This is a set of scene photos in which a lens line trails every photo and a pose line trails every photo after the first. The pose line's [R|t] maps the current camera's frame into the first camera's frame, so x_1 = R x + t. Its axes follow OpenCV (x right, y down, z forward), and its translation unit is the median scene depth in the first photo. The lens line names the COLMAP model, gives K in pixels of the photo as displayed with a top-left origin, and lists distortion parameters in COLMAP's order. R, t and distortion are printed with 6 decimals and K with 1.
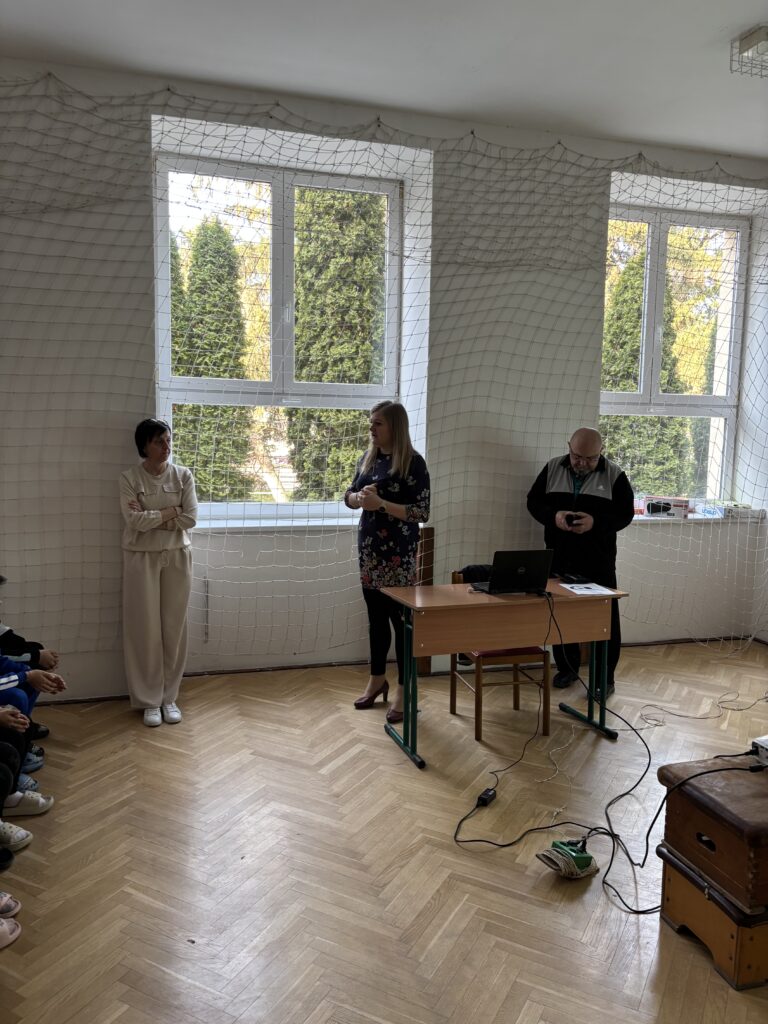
lens RADIAL K [[782.9, 0, 384.0], [0, 782.9, 512.0], [0, 0, 1]] dist [0.001603, 0.002523]
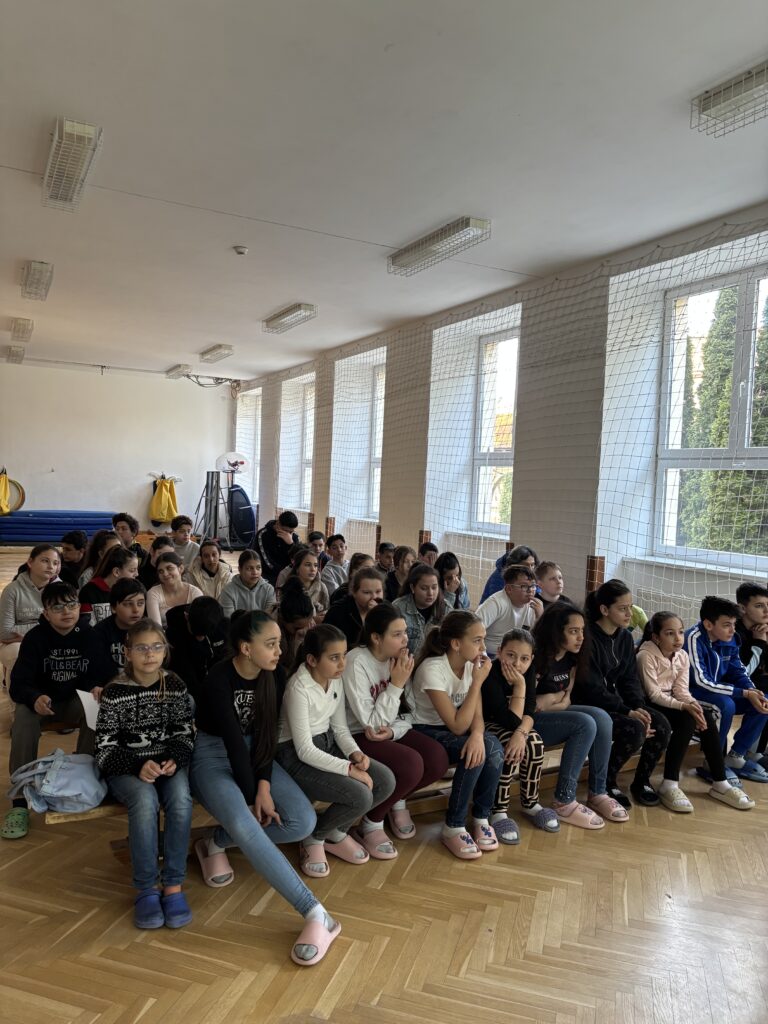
lens RADIAL K [[782.9, 0, 384.0], [0, 782.9, 512.0], [0, 0, 1]] dist [0.001603, 0.002523]
pose [[0.167126, 0.035440, -0.985298, 0.925170], [-0.121935, 0.992424, 0.015013, -0.025835], [0.978366, 0.117634, 0.170182, 0.303761]]
